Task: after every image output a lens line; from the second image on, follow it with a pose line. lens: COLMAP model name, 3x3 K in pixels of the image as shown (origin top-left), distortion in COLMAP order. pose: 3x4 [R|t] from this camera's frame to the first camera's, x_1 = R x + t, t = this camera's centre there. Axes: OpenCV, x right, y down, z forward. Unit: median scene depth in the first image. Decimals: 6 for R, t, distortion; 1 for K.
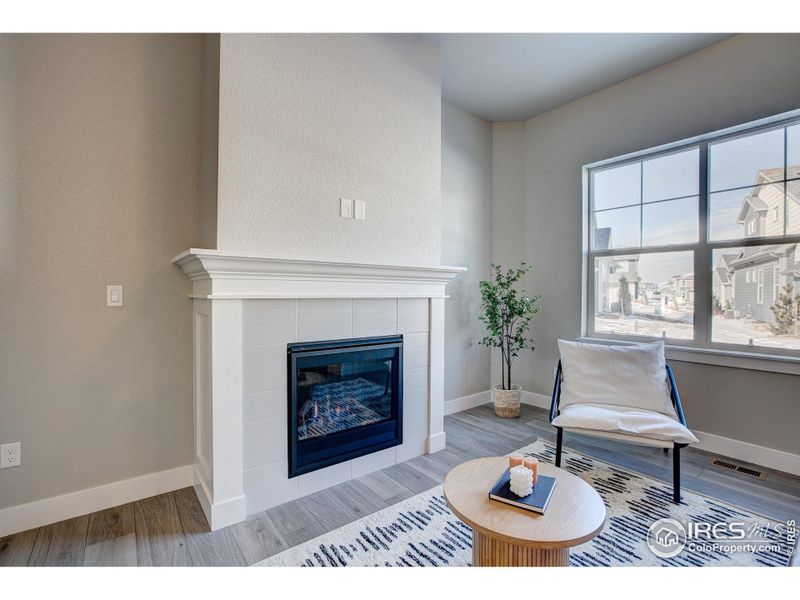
lens RADIAL K [[383.3, 0, 432.1], [0, 383.3, 292.0], [0, 0, 1]] dist [-0.001862, -0.000182]
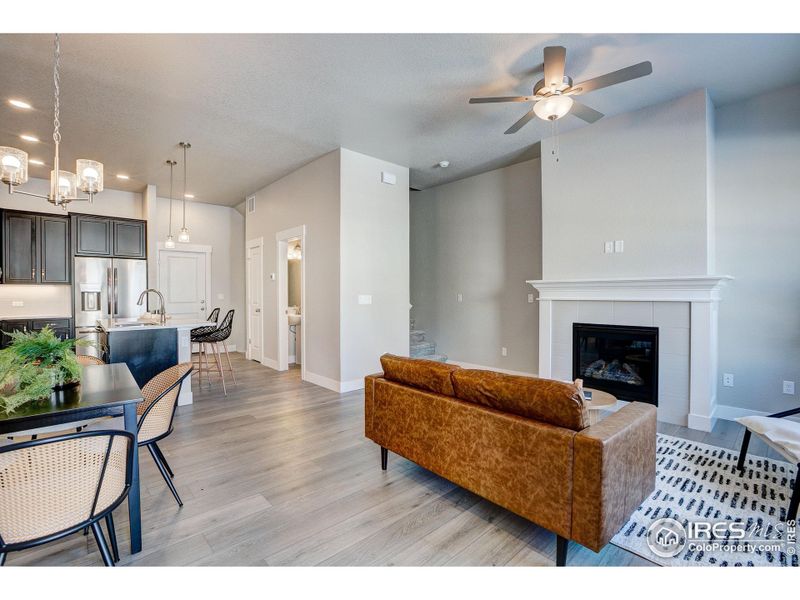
lens RADIAL K [[357.7, 0, 400.0], [0, 357.7, 300.0], [0, 0, 1]] dist [-0.000227, 0.011679]
pose [[0.038136, -0.000316, -0.999273, 1.396110], [-0.006290, 0.999980, -0.000557, 0.020800], [0.999253, 0.006307, 0.038133, 0.025214]]
